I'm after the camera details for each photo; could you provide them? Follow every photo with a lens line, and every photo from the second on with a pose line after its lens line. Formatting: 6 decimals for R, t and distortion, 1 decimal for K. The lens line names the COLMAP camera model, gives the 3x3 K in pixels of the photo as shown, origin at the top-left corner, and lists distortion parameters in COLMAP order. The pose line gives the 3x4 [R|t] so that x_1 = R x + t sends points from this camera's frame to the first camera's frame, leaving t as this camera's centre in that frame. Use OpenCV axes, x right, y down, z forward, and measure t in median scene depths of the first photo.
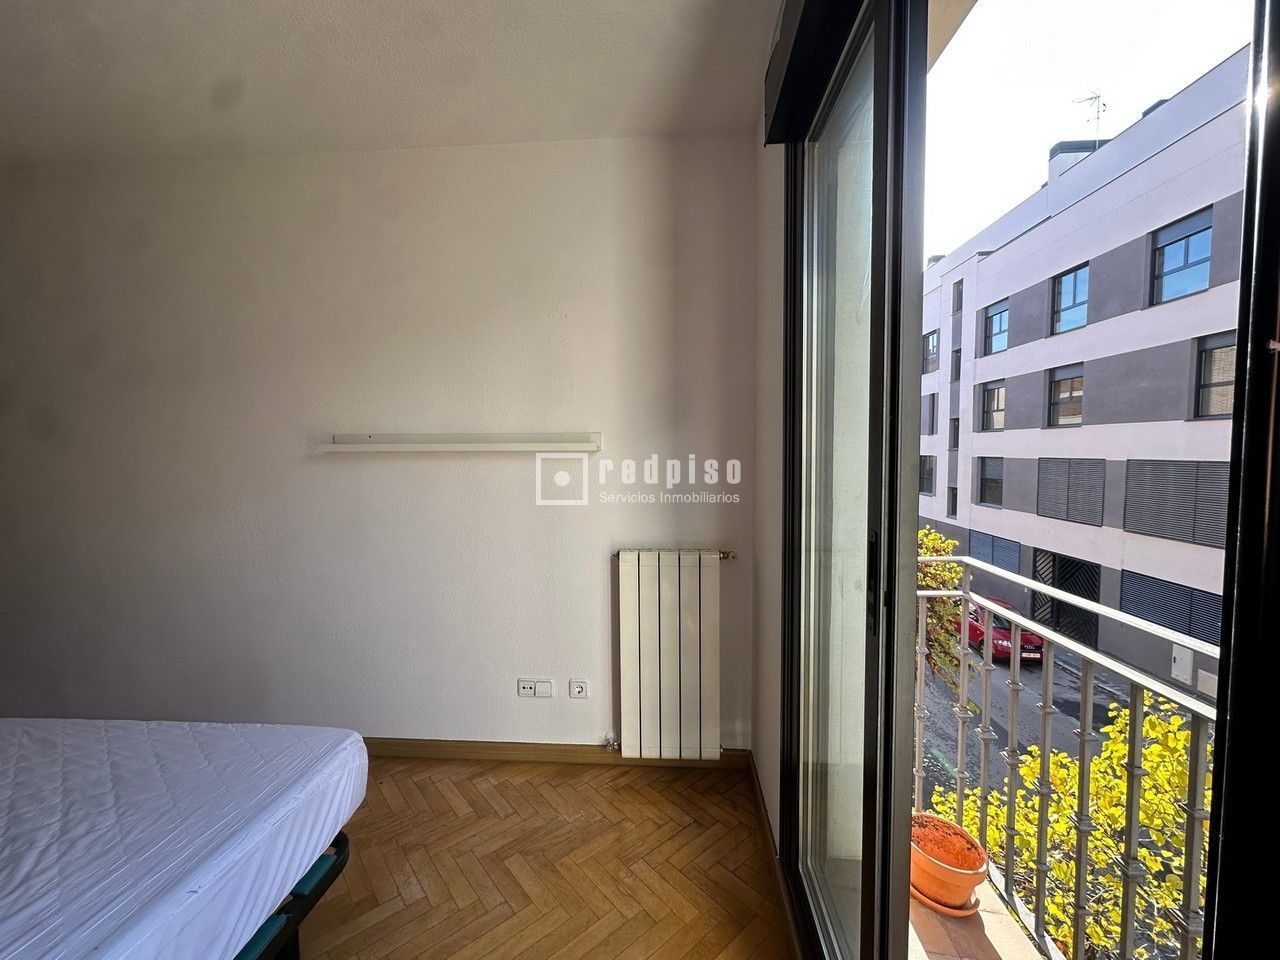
lens RADIAL K [[507.8, 0, 638.4], [0, 507.8, 478.7], [0, 0, 1]] dist [-0.004893, 0.001136]
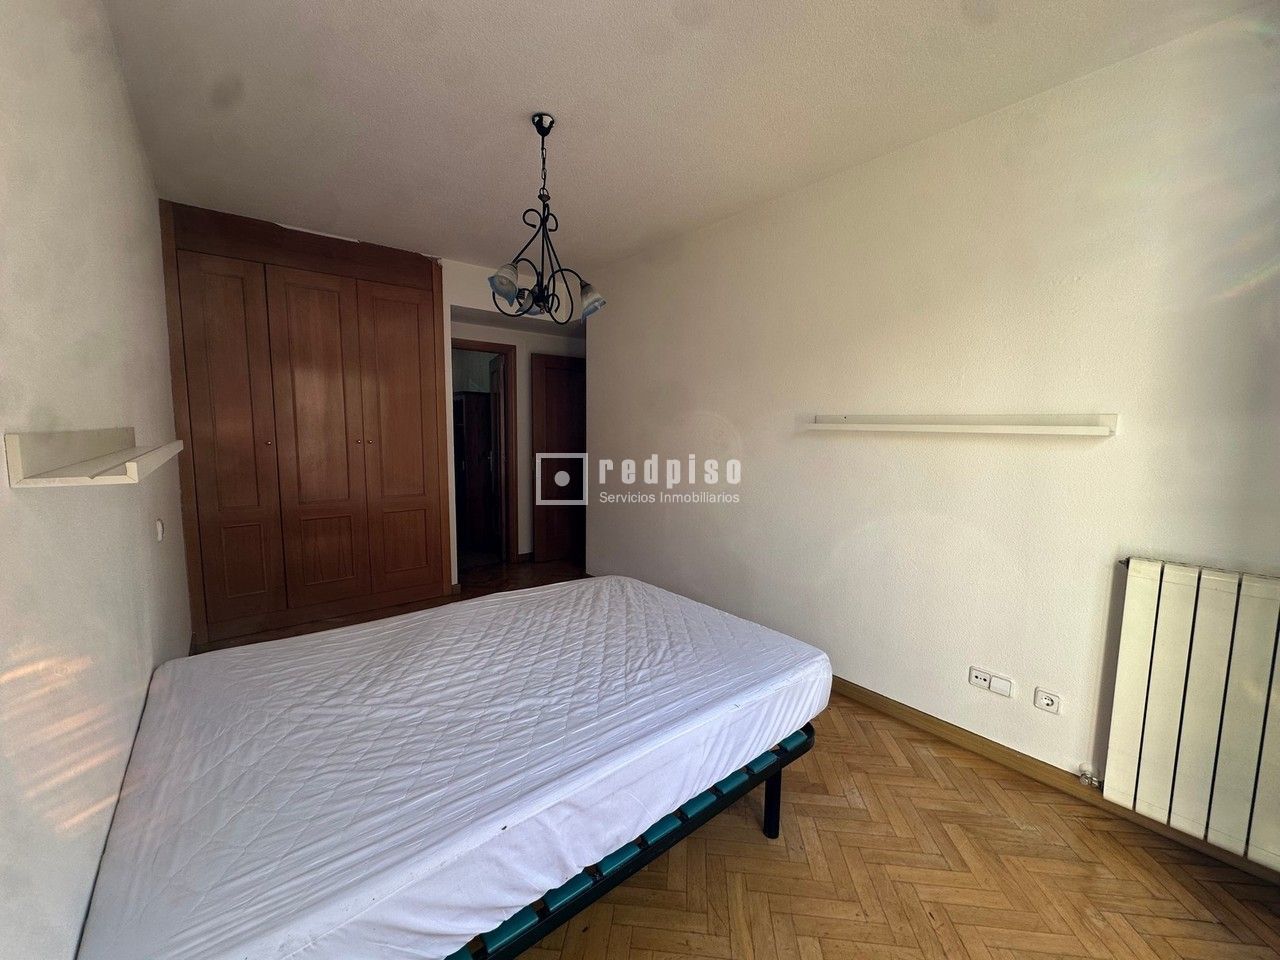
lens RADIAL K [[507.8, 0, 638.4], [0, 507.8, 478.7], [0, 0, 1]] dist [-0.004893, 0.001136]
pose [[0.682386, 0.091455, -0.725249, 0.001927], [-0.059986, 0.995802, 0.069131, 0.005627], [0.728527, -0.003669, 0.685007, -0.163670]]
